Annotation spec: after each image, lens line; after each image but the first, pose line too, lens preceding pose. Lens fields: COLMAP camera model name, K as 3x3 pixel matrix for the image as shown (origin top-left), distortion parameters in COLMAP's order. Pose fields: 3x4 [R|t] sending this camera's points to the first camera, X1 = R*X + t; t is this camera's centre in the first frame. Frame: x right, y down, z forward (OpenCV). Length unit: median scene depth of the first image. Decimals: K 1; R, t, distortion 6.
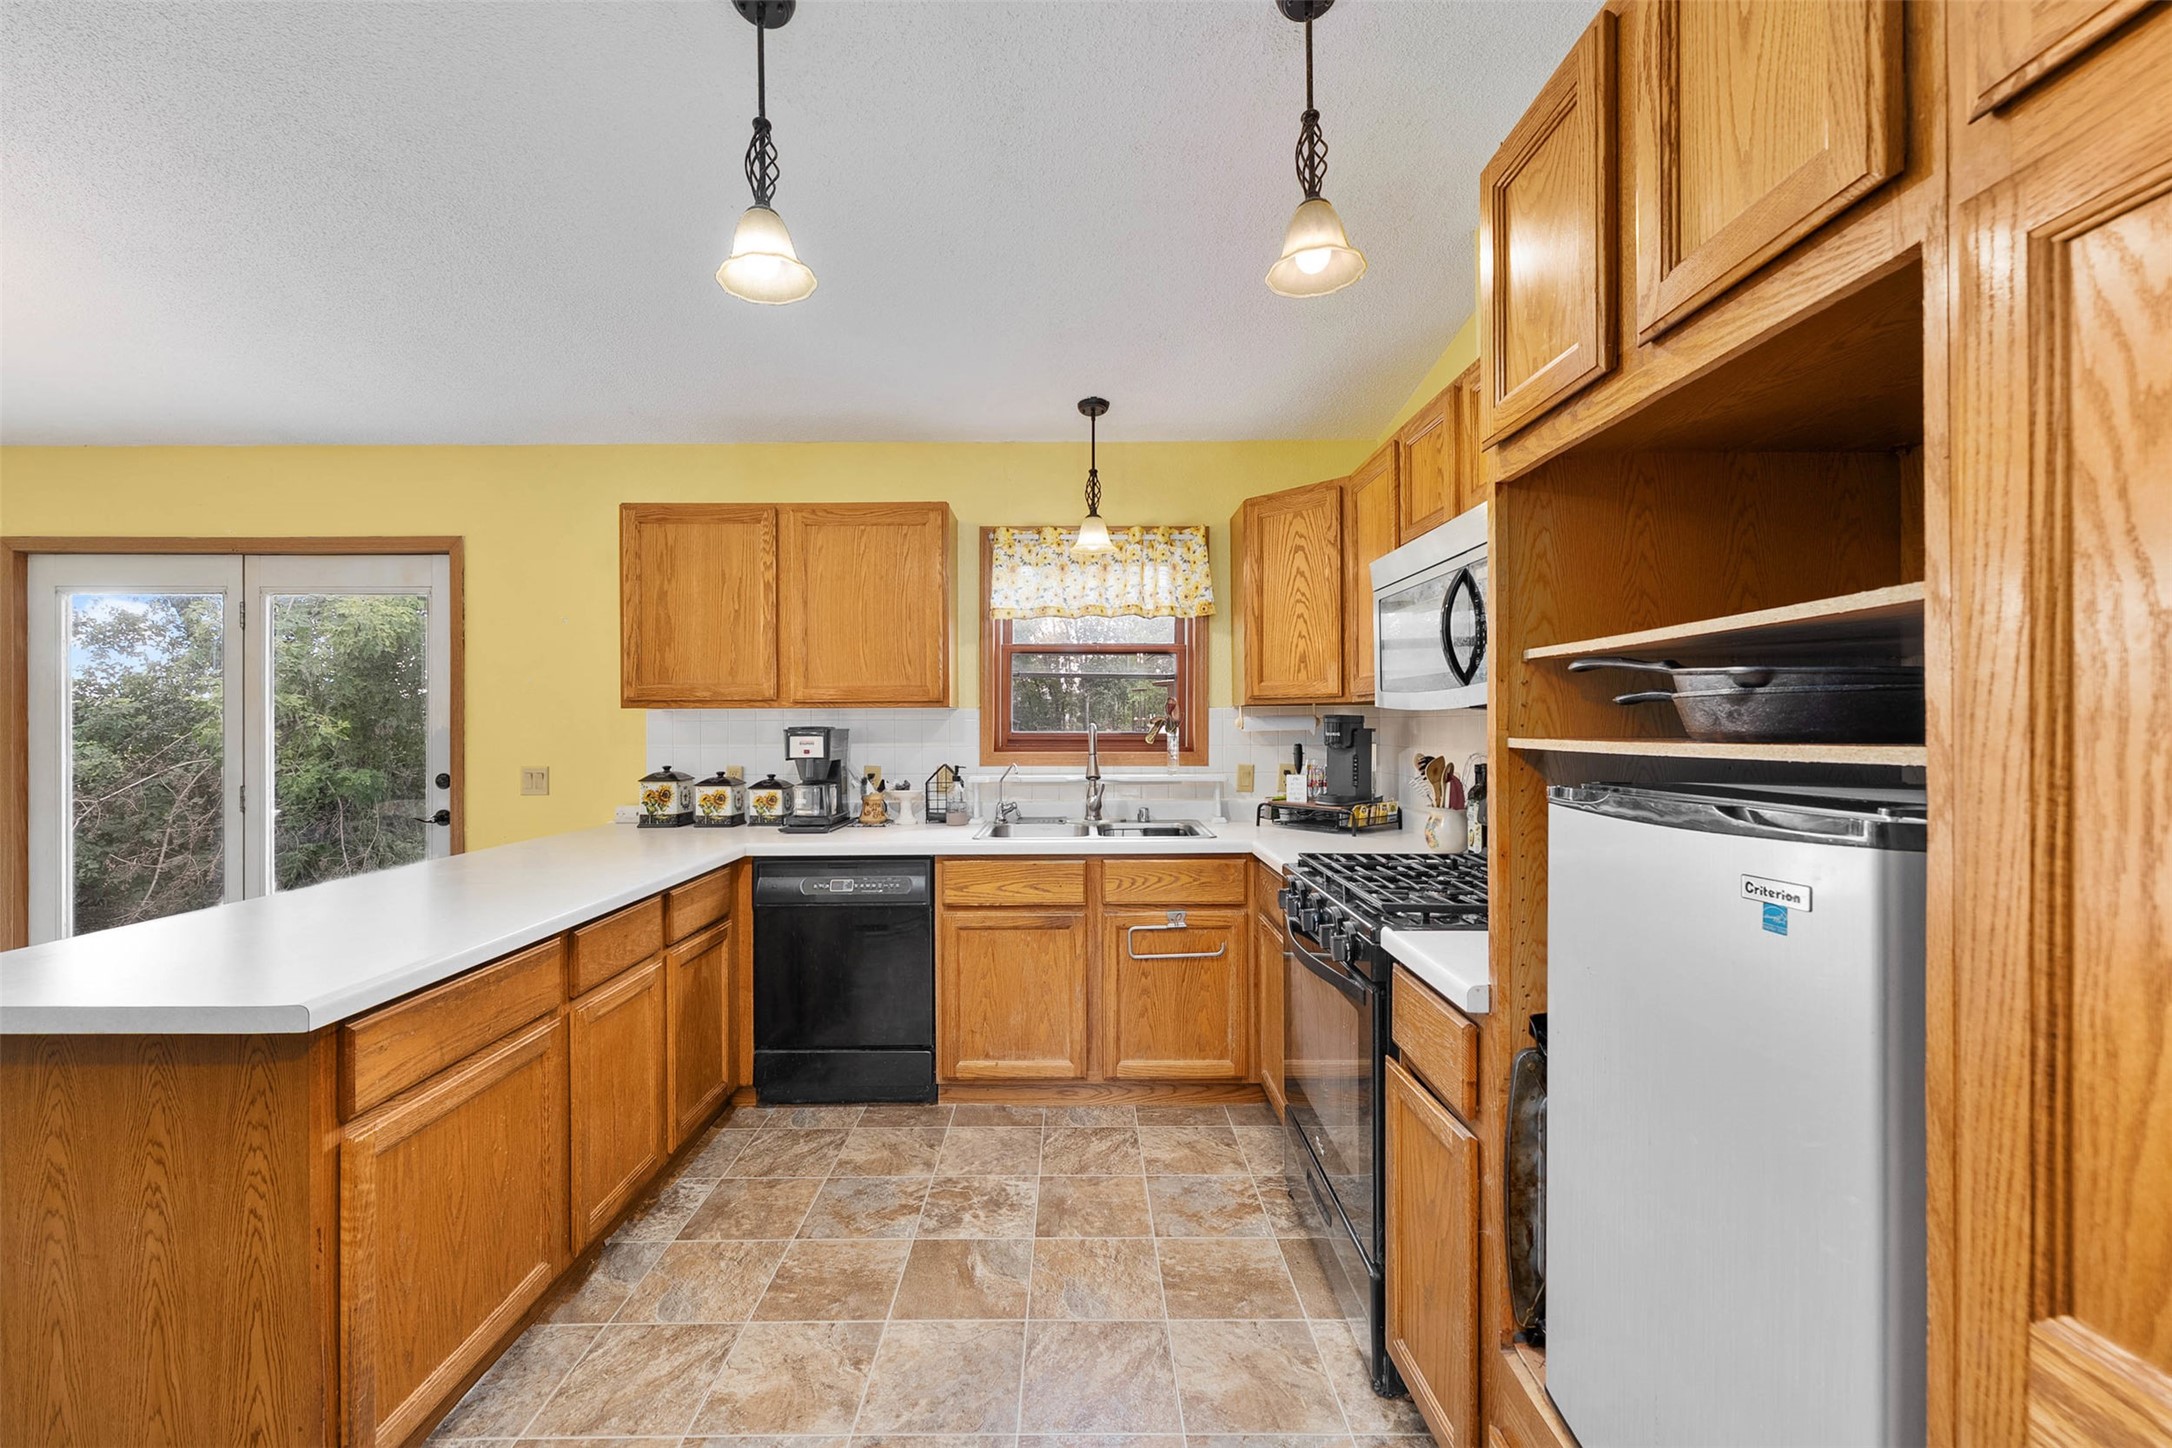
lens RADIAL K [[886.1, 0, 1076.8], [0, 886.1, 724.6], [0, 0, 1]] dist [-0.000687, -0.000222]
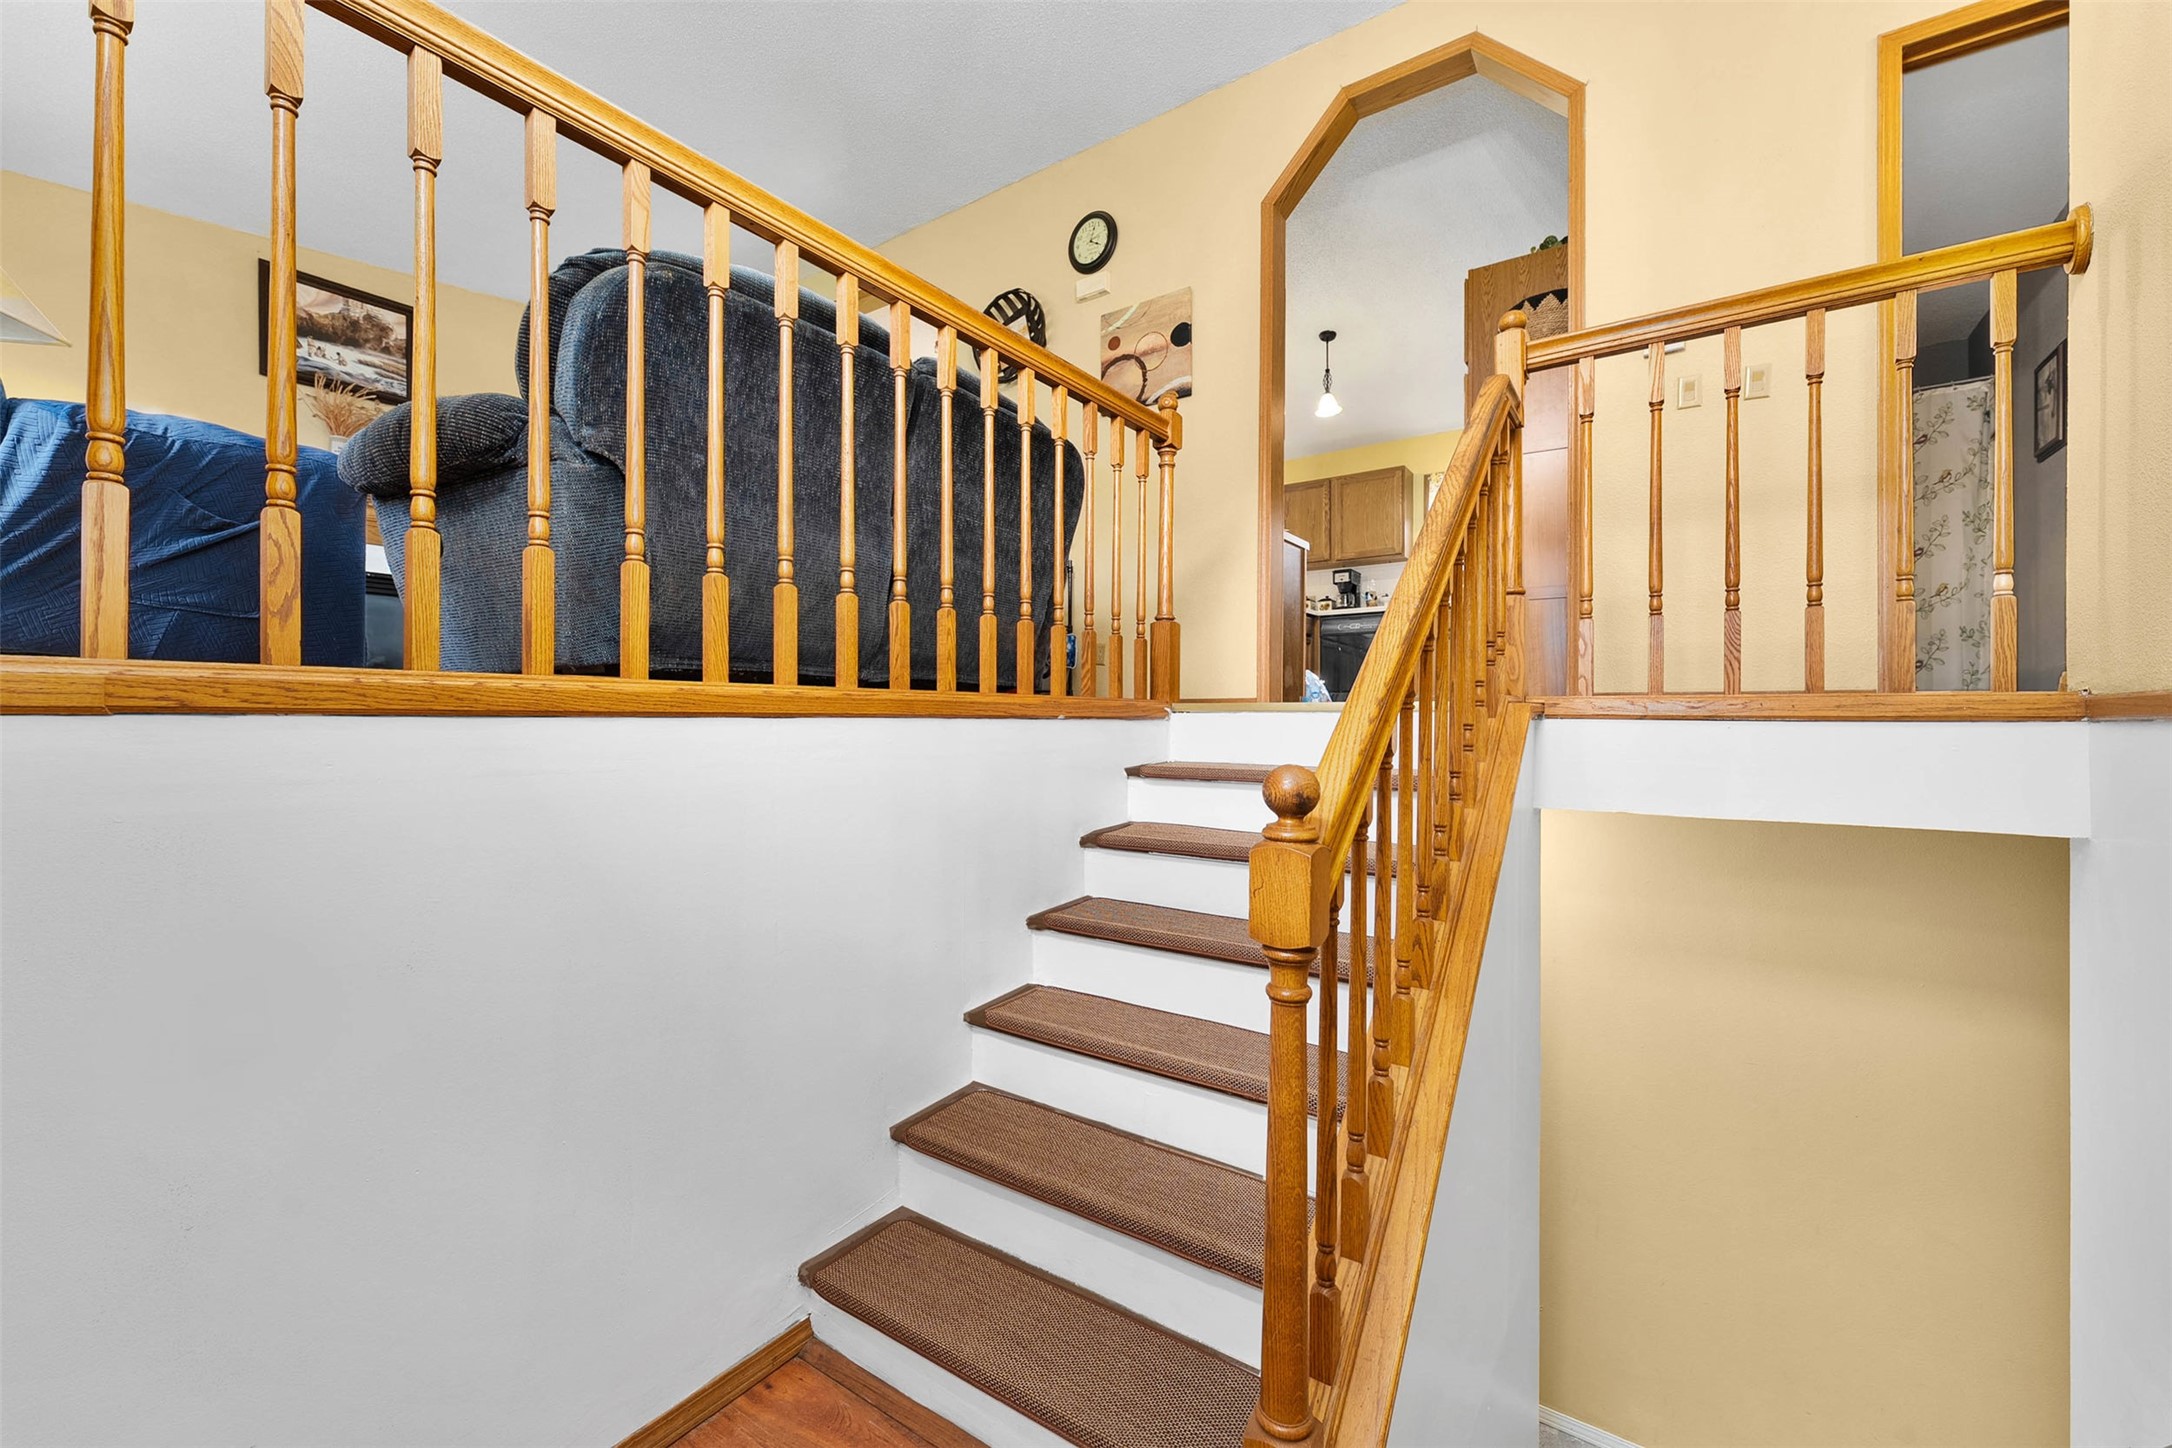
lens RADIAL K [[886.1, 0, 1078.5], [0, 886.1, 720.7], [0, 0, 1]] dist [-0.000687, -0.000222]
pose [[0.826971, 0.002323, -0.562239, 0.445286], [-0.002512, 0.999997, 0.000436, 0.406311], [0.562239, 0.001052, 0.826974, -1.354655]]
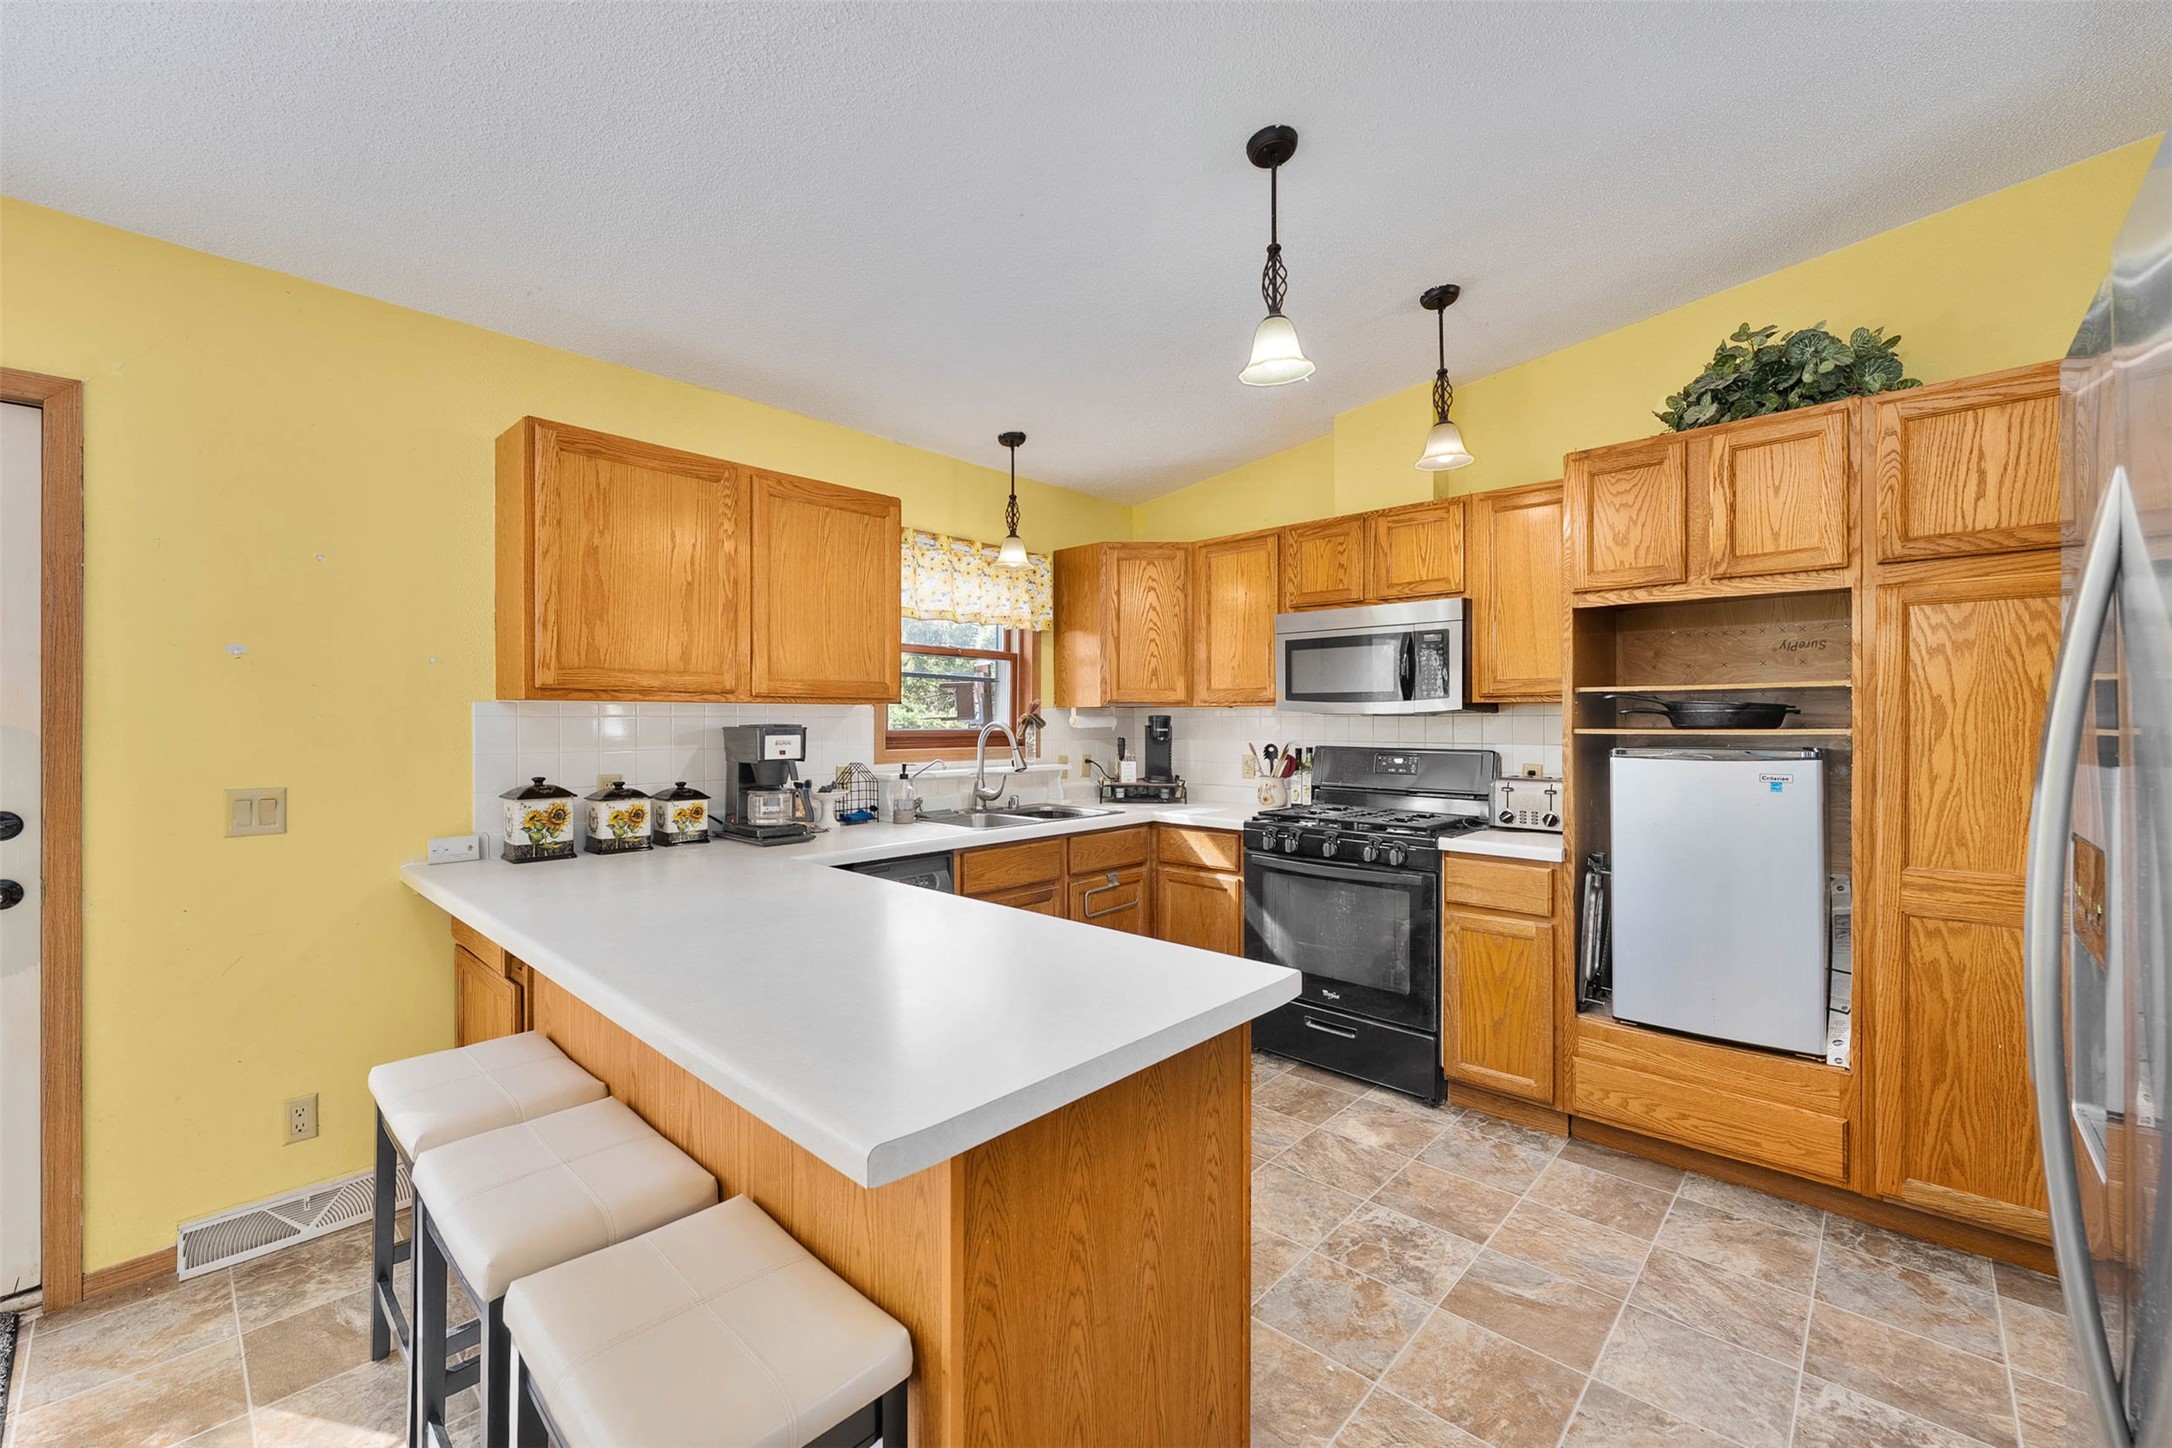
lens RADIAL K [[886.1, 0, 1087.0], [0, 886.1, 721.3], [0, 0, 1]] dist [-0.000687, -0.000222]
pose [[0.673922, 0.002563, 0.738798, -0.744426], [-0.001372, 0.999997, -0.002218, 0.001186], [-0.738801, 0.000481, 0.673923, 0.173569]]
